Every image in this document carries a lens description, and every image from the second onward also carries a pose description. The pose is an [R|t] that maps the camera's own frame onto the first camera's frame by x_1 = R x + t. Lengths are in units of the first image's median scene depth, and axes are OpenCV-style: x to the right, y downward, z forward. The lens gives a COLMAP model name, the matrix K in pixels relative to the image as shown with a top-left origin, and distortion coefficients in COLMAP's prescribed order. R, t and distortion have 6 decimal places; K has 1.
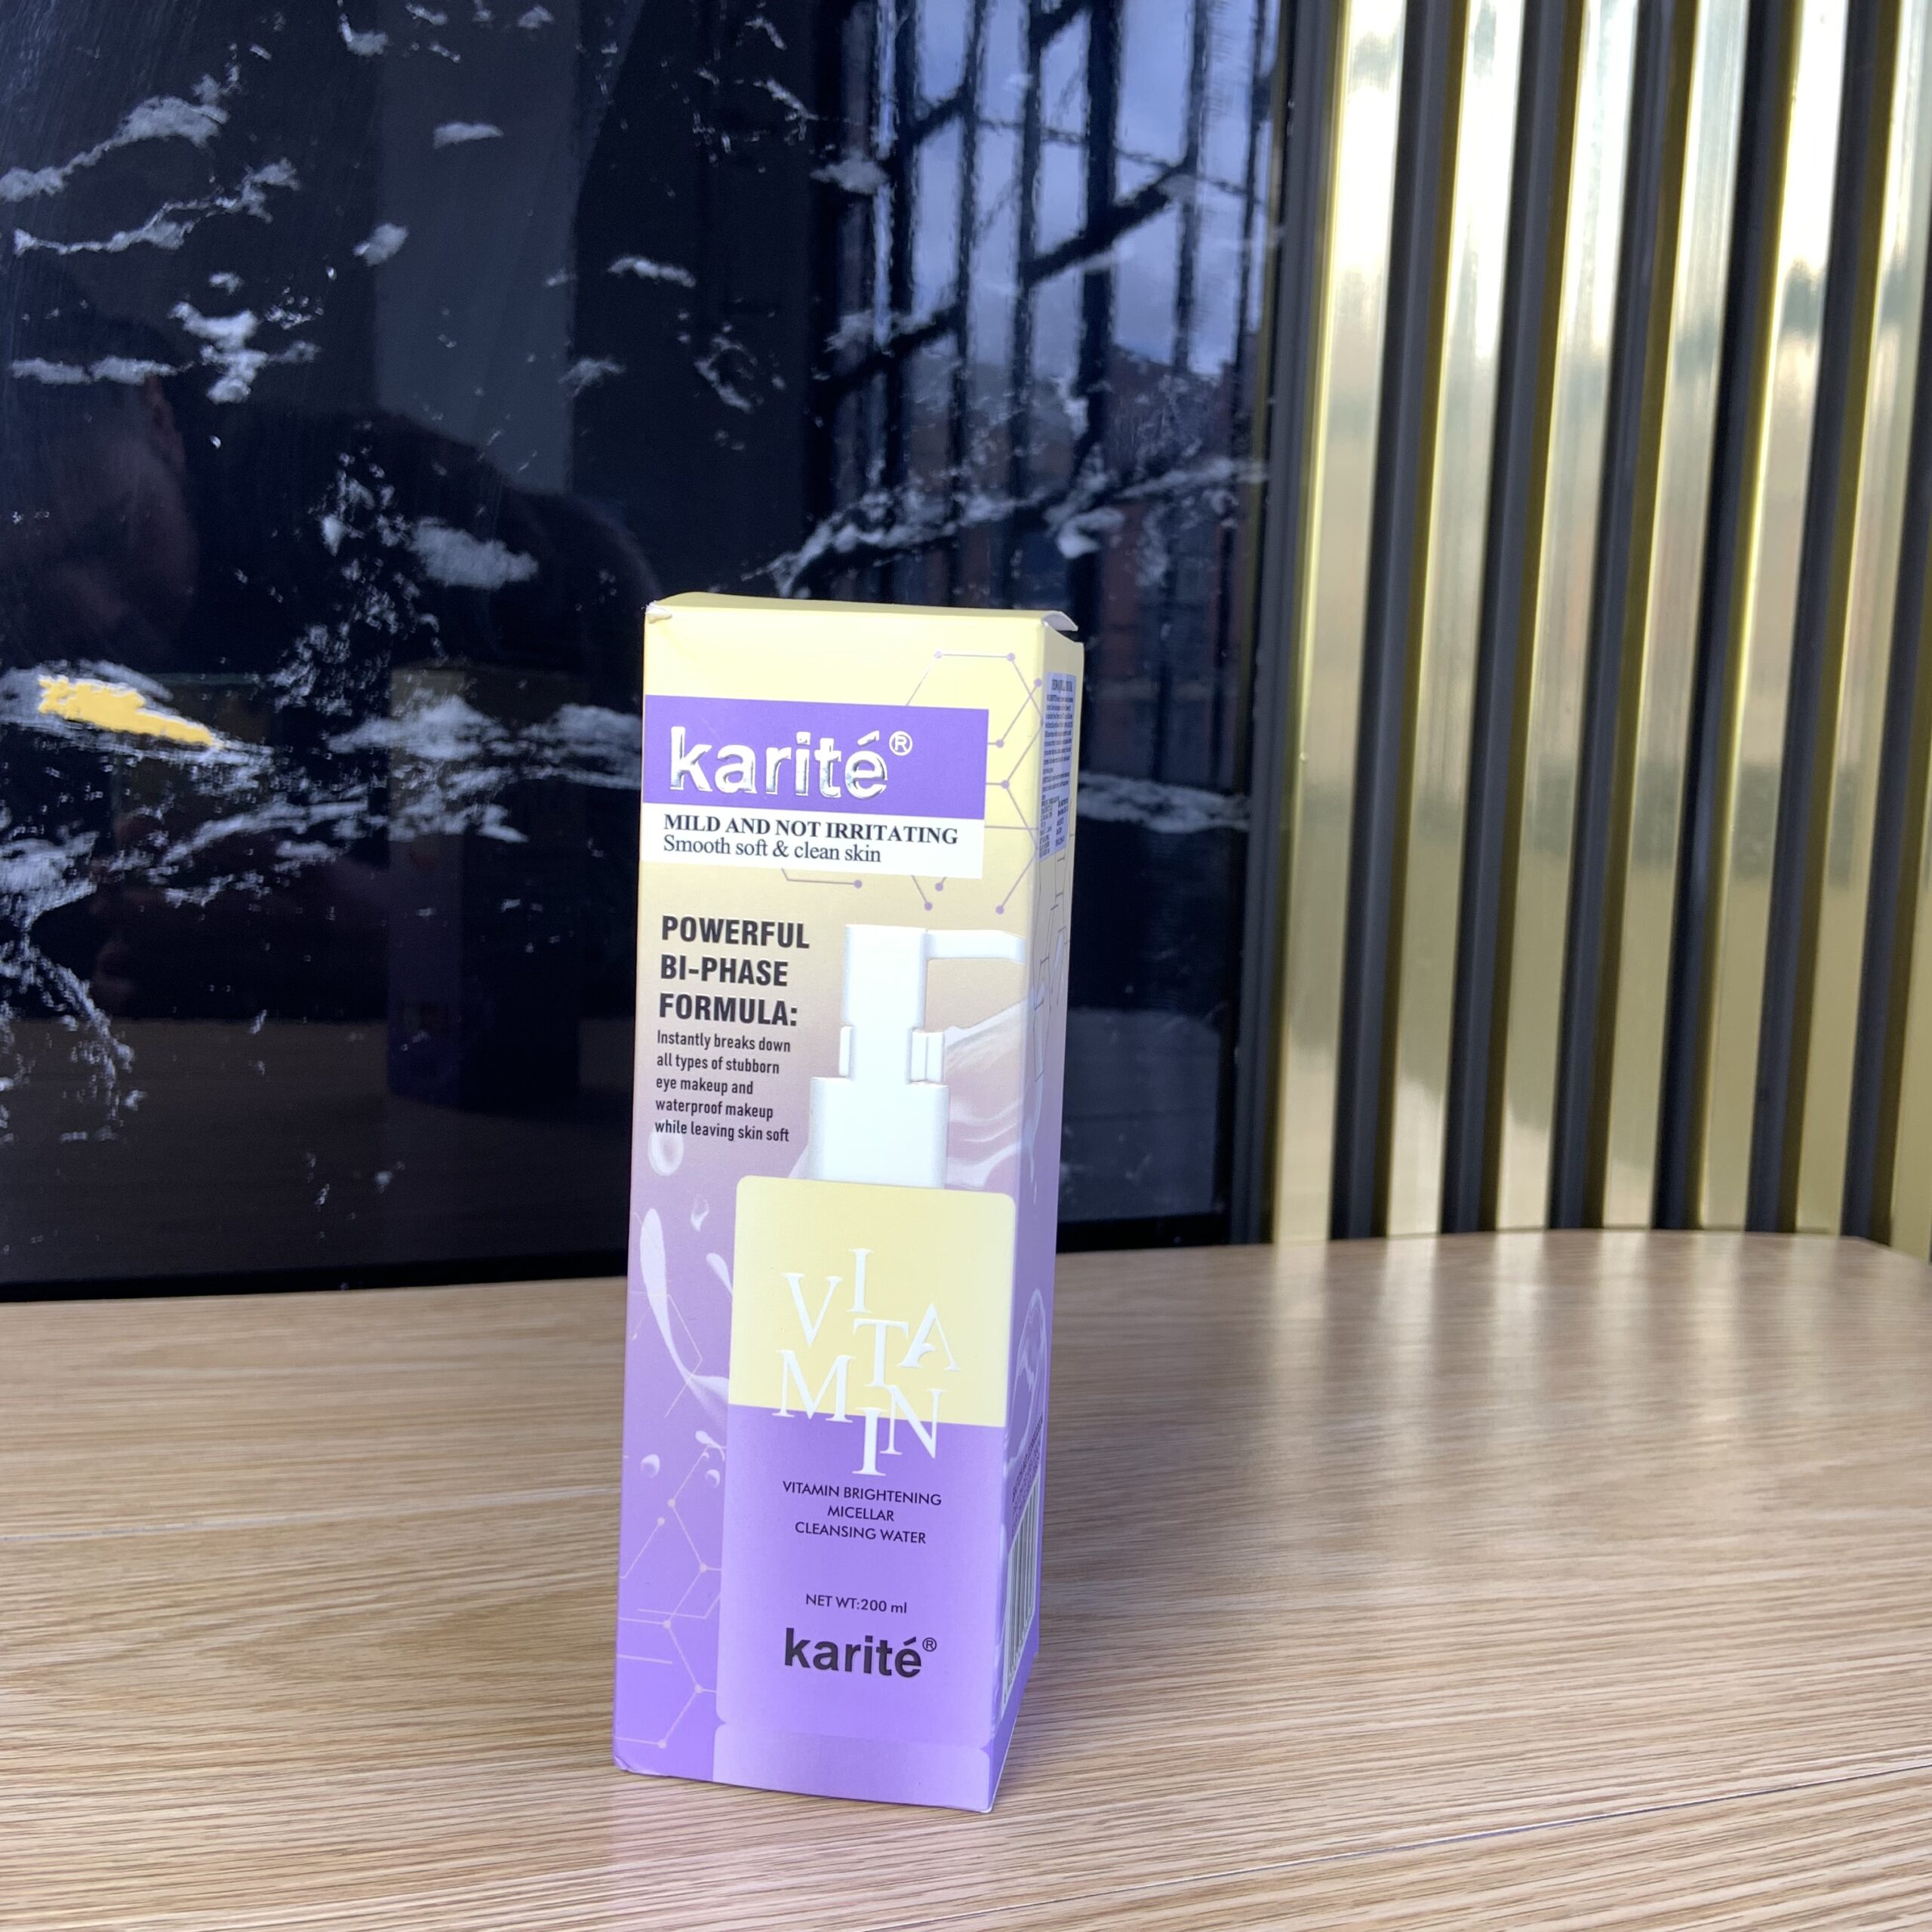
lens RADIAL K [[2001.9, 0, 985.3], [0, 2001.9, 930.7], [0, 0, 1]] dist [0.125756, -0.174480]
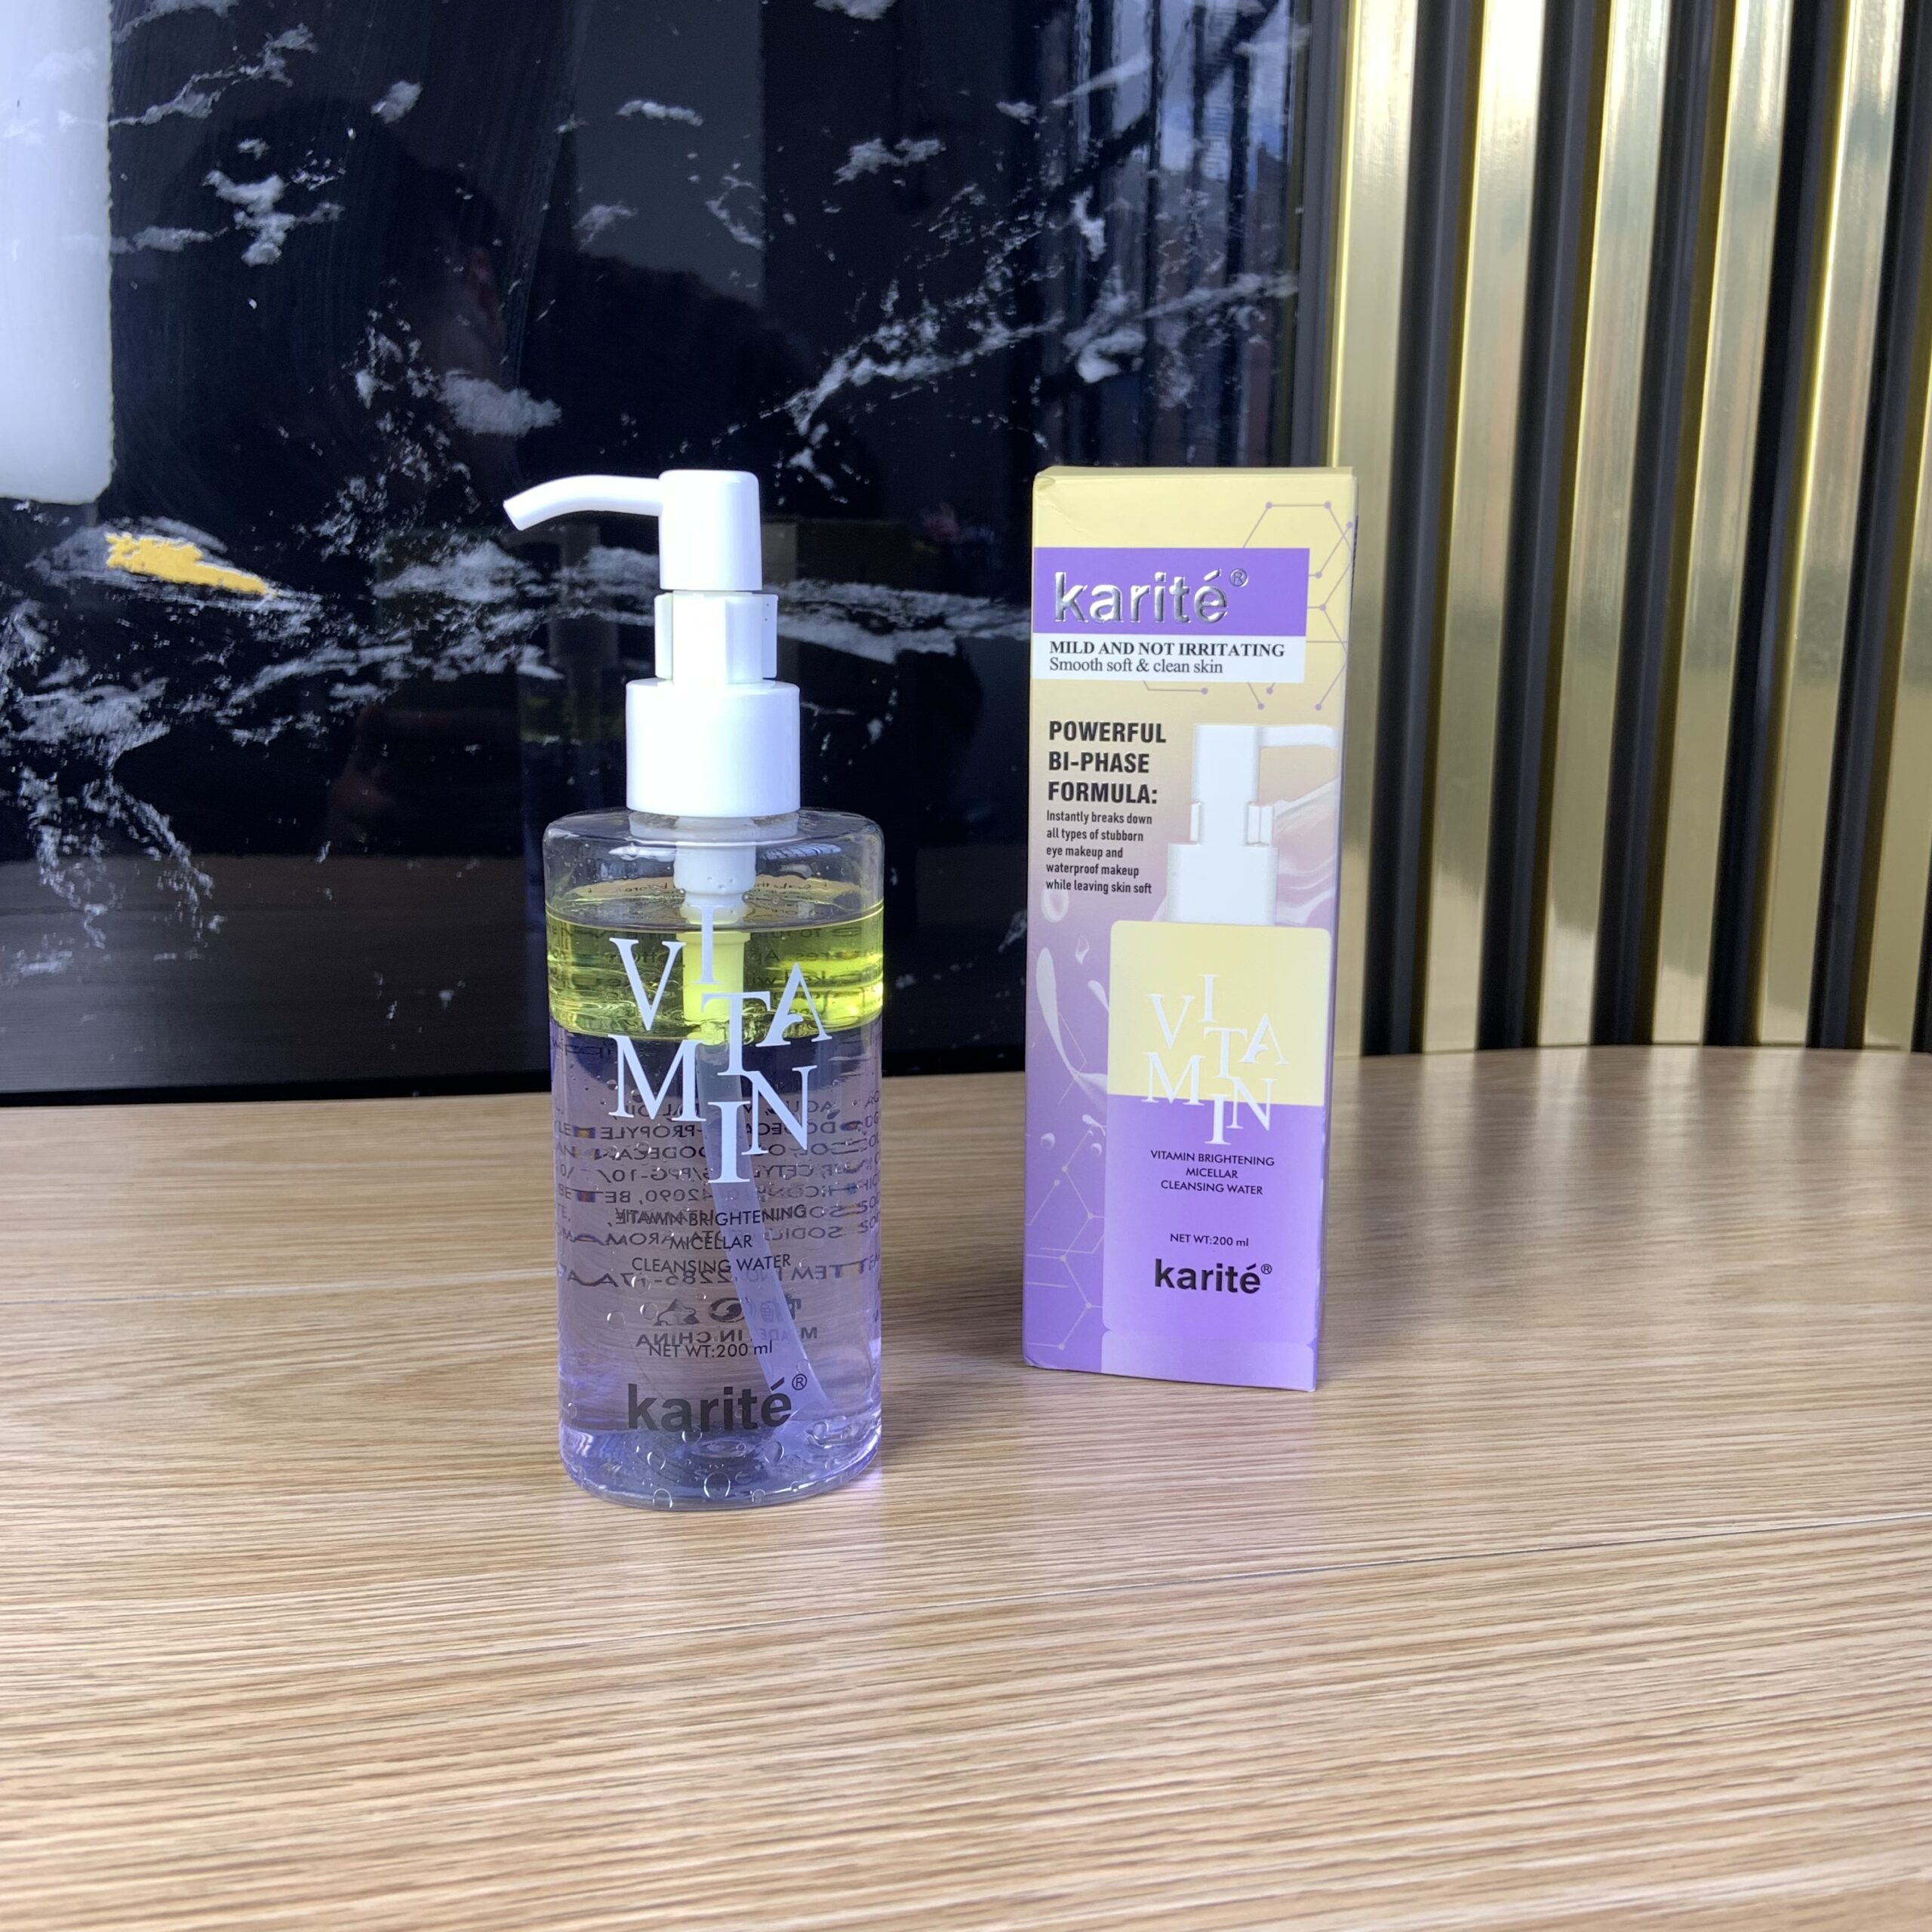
lens RADIAL K [[2000.5, 0, 965.6], [0, 2000.5, 934.7], [0, 0, 1]] dist [0.124366, -0.179215]
pose [[0.992906, -0.007422, -0.118668, 0.110823], [0.017172, 0.996537, 0.081355, 0.007097], [0.117653, -0.082815, 0.989596, -0.030749]]
